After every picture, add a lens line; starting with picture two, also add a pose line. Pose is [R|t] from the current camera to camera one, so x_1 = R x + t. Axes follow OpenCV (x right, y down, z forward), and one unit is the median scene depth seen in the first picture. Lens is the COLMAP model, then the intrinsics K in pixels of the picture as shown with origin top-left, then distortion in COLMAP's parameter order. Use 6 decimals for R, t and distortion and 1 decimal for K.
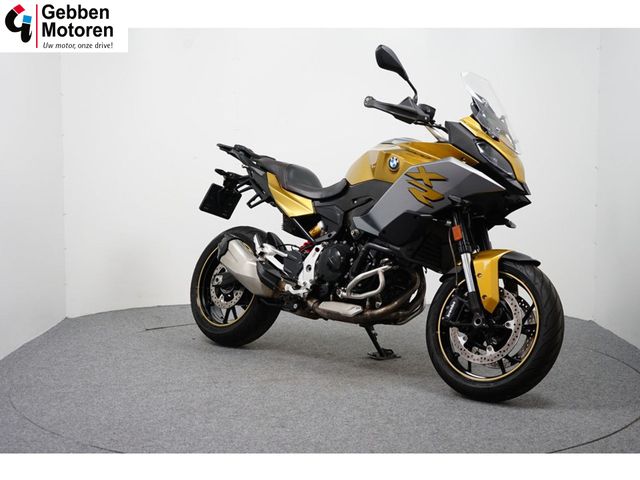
lens RADIAL K [[929.9, 0, 318.4], [0, 929.9, 243.7], [0, 0, 1]] dist [-0.086576, 0.000000]
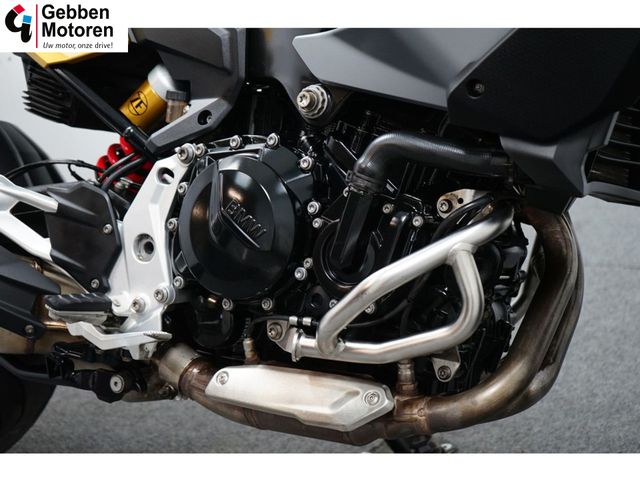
lens RADIAL K [[1065.2, 0, 323.8], [0, 1065.2, 236.5], [0, 0, 1]] dist [-0.027928, 0.000000]
pose [[0.971150, -0.157290, 0.179243, -0.014700], [0.126599, 0.977027, 0.171439, -0.023233], [-0.202091, -0.143801, 0.968752, 0.680555]]
